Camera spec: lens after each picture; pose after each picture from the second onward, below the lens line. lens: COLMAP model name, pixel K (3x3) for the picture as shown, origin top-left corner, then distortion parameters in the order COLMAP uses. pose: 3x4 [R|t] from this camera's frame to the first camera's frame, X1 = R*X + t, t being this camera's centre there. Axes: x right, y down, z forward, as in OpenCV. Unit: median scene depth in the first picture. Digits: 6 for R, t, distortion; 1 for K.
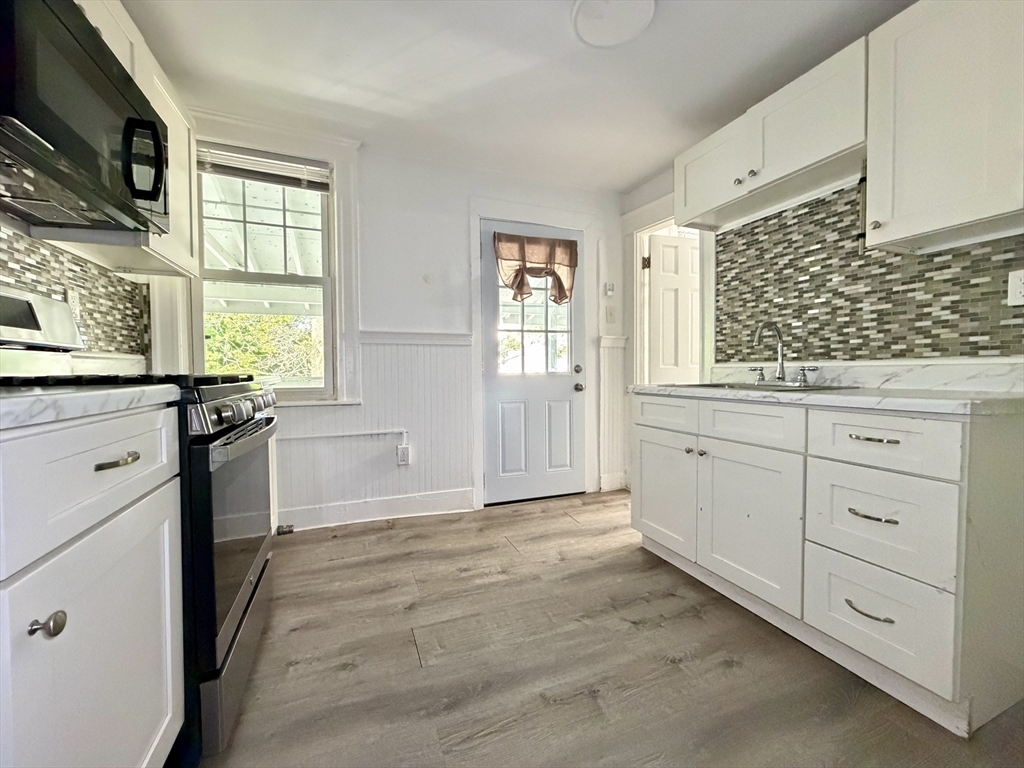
lens RADIAL K [[409.5, 0, 511.7], [0, 409.5, 380.5], [0, 0, 1]] dist [-0.001853, -0.000281]
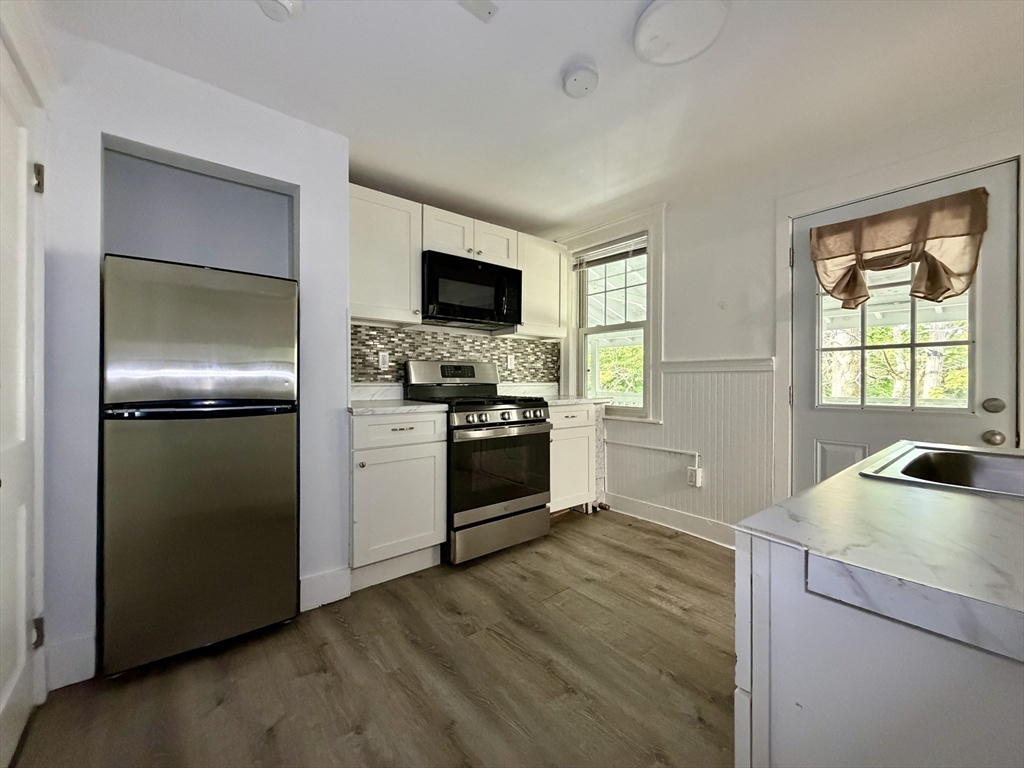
lens RADIAL K [[409.5, 0, 511.7], [0, 409.5, 380.5], [0, 0, 1]] dist [-0.001853, -0.000281]
pose [[0.296109, 0.008270, -0.955119, 0.658414], [-0.030056, 0.999548, -0.000664, -0.056794], [0.954681, 0.028903, 0.296223, 0.247798]]
